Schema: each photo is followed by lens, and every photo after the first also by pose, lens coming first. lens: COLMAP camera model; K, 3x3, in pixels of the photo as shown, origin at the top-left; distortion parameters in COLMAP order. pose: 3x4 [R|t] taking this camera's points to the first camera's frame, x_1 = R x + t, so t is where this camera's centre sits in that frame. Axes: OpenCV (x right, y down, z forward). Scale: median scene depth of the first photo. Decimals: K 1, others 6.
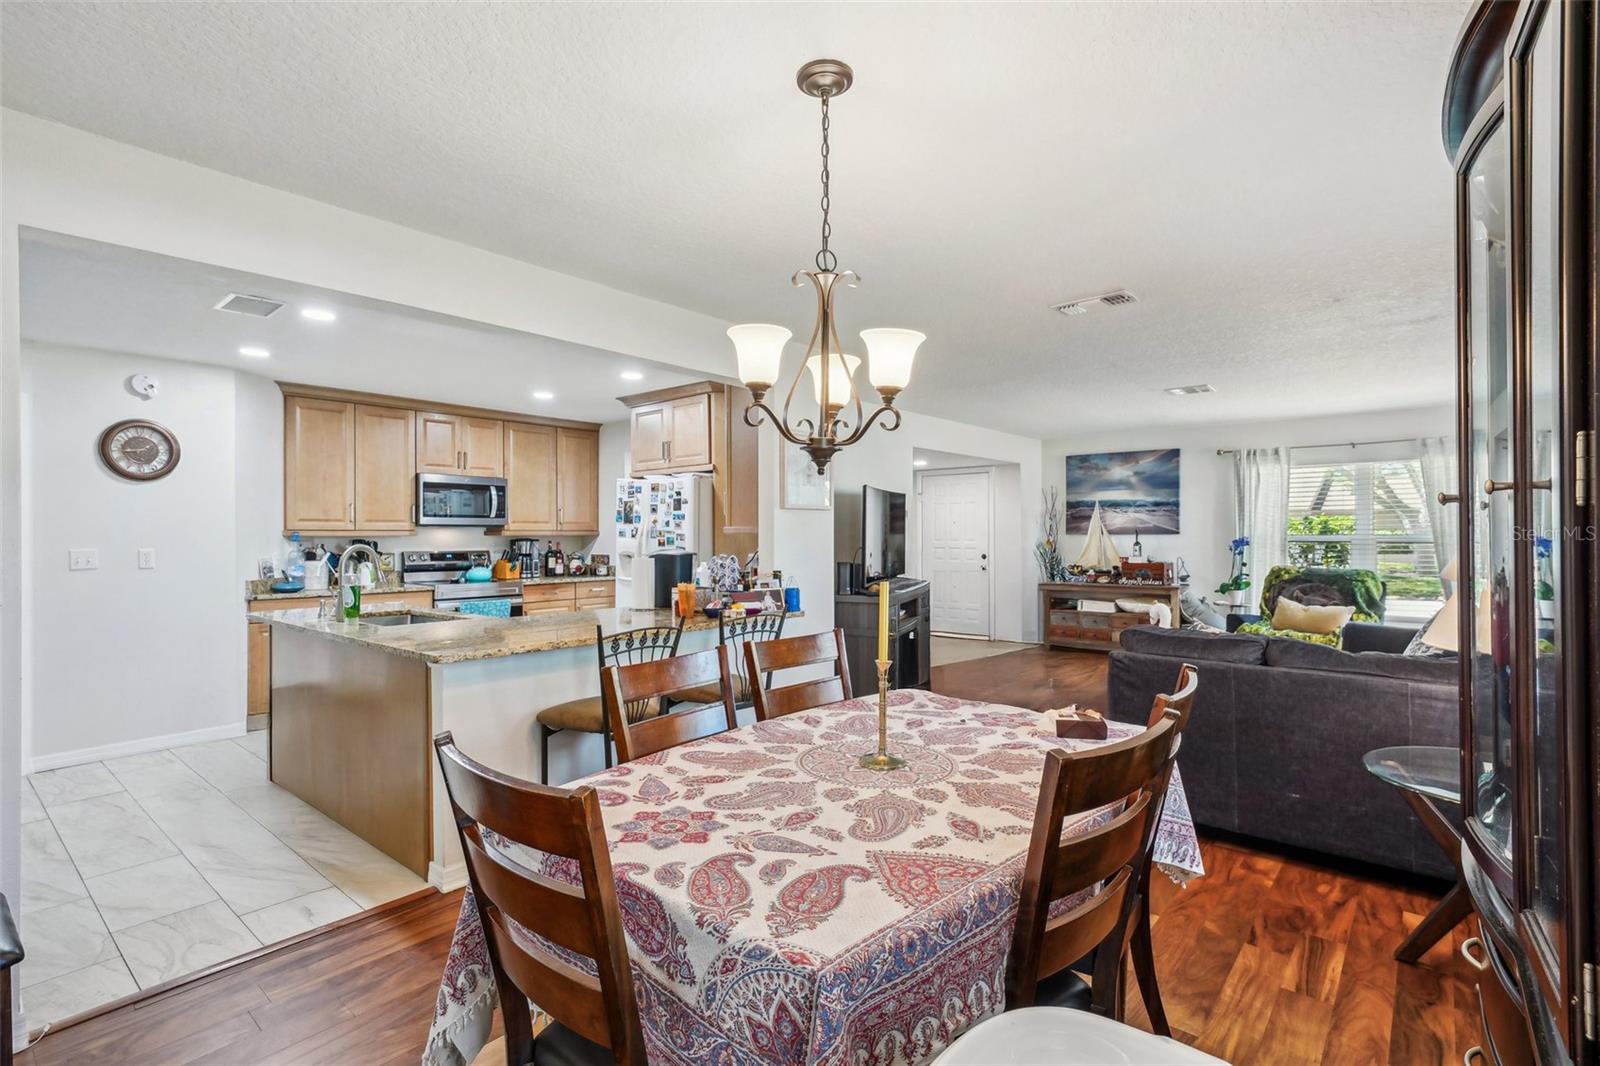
lens RADIAL K [[748.3, 0, 795.2], [0, 748.3, 539.2], [0, 0, 1]] dist [-0.005155, 0.003908]
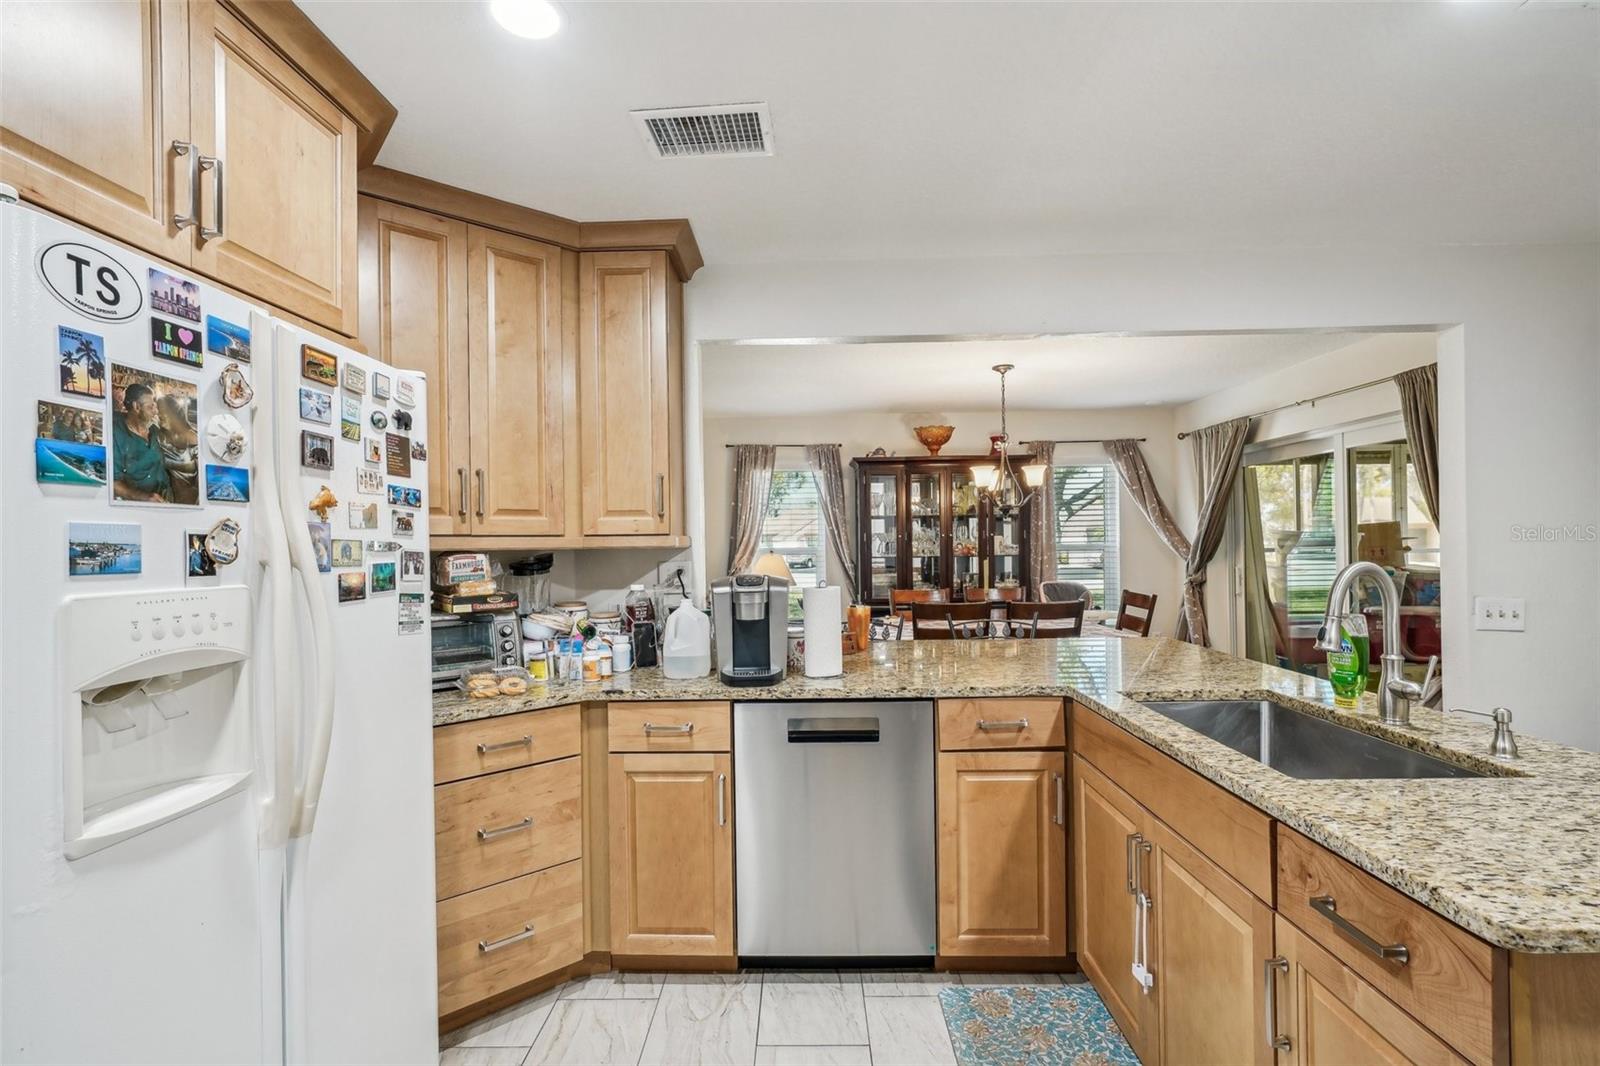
lens RADIAL K [[718.5, 0, 788.6], [0, 718.5, 542.3], [0, 0, 1]] dist [-0.005332, 0.000232]
pose [[-0.628319, 0.011343, 0.777873, -0.578275], [0.021130, 0.999774, 0.002489, -0.010534], [-0.777668, 0.018000, -0.628417, 1.273200]]
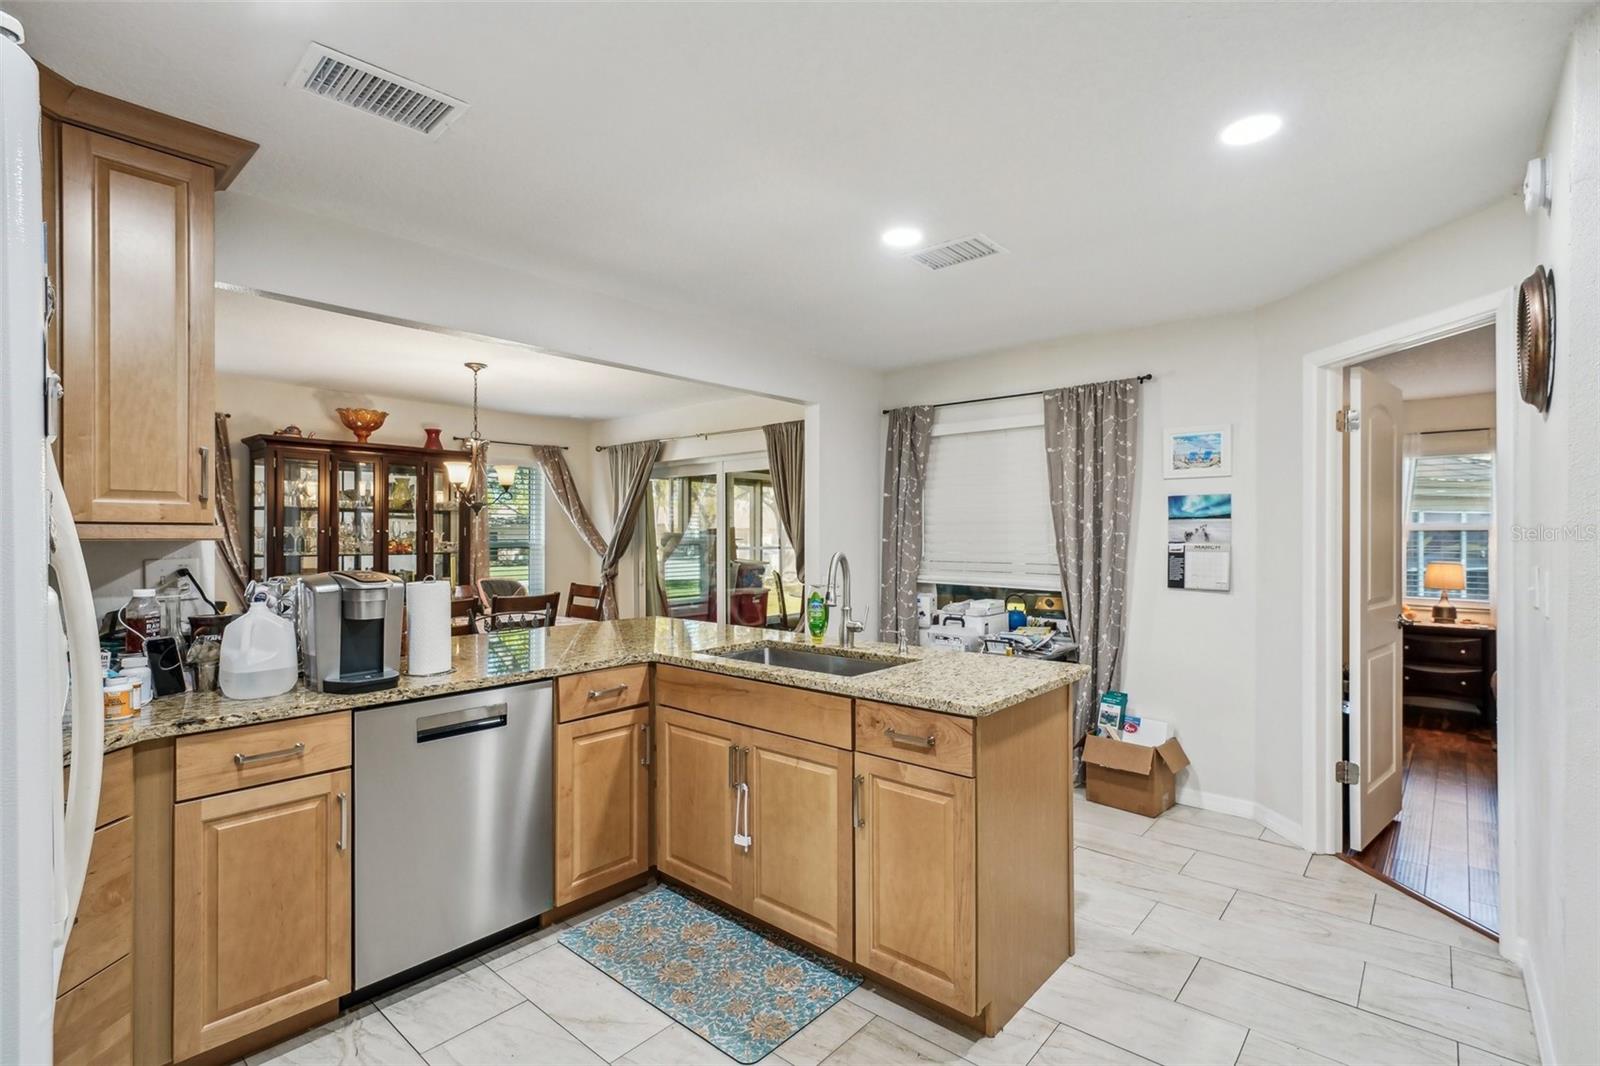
lens RADIAL K [[748.3, 0, 790.5], [0, 748.3, 537.3], [0, 0, 1]] dist [-0.005155, 0.003908]
pose [[-0.999680, 0.003992, 0.024995, -0.455863], [0.004202, 0.999956, 0.008350, -0.011249], [-0.024961, 0.008453, -0.999653, 1.449251]]
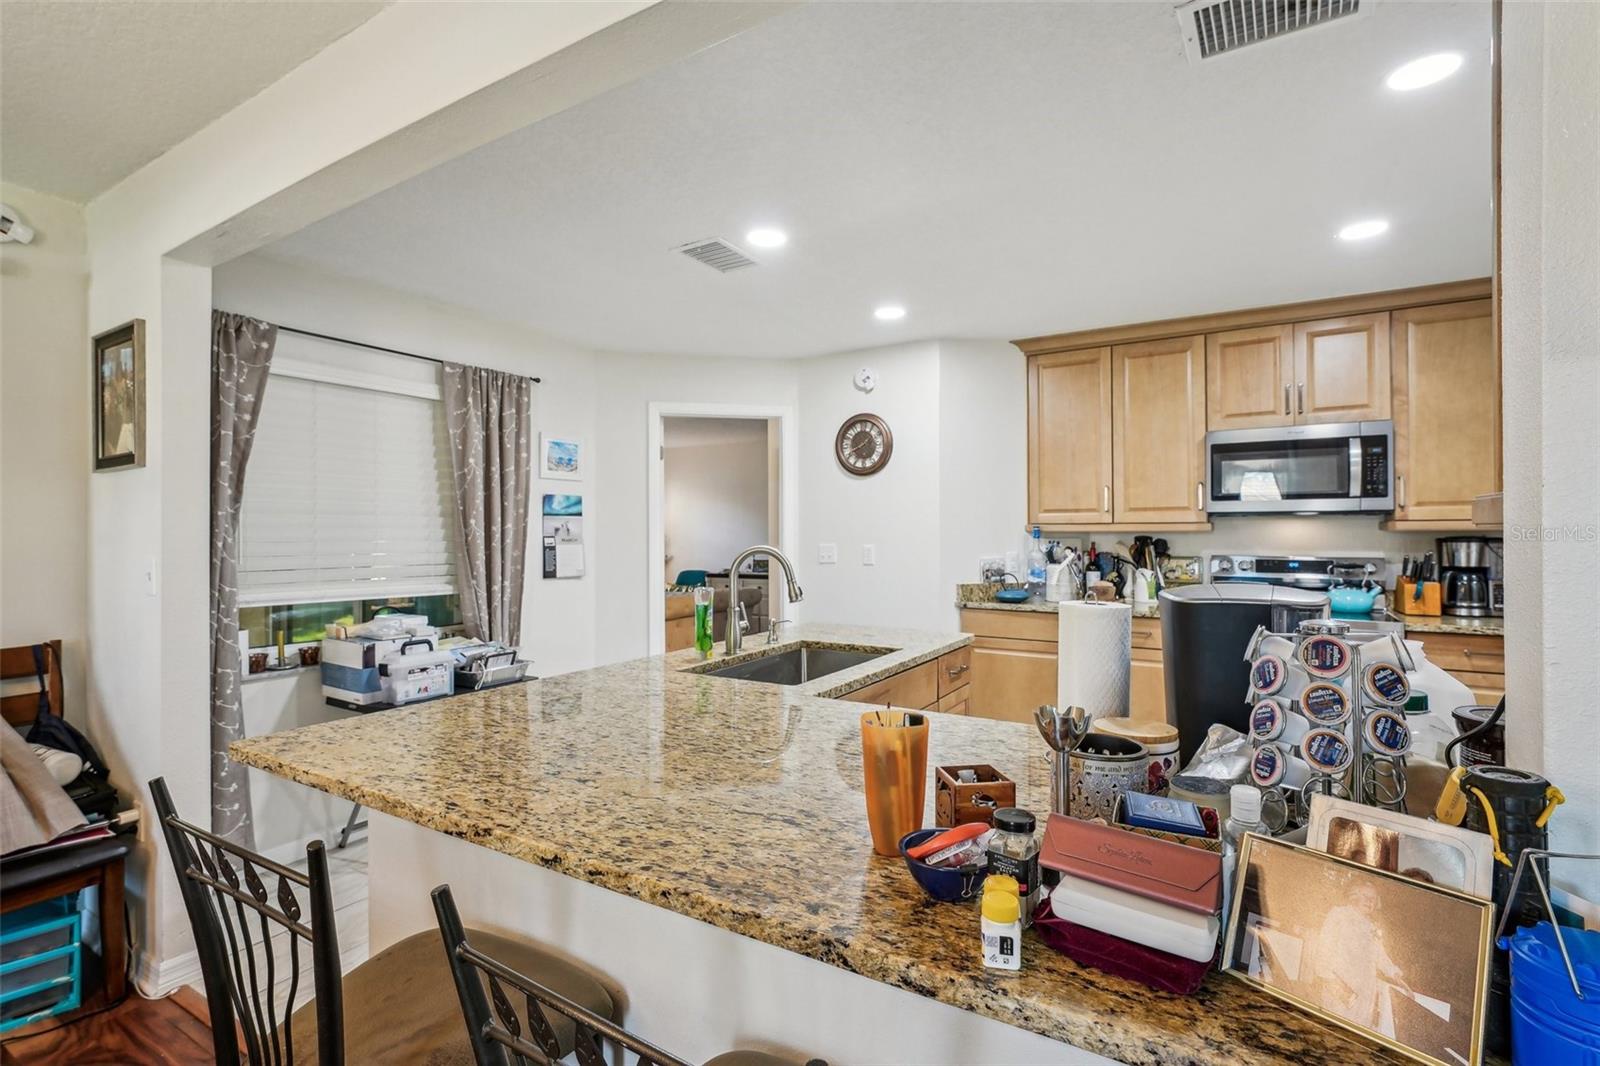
lens RADIAL K [[748.3, 0, 798.5], [0, 748.3, 532.2], [0, 0, 1]] dist [-0.005155, 0.003908]
pose [[0.154818, 0.002696, -0.987939, 0.090808], [-0.003227, 0.999992, 0.002223, -0.005338], [0.987938, 0.002844, 0.154825, 0.764476]]
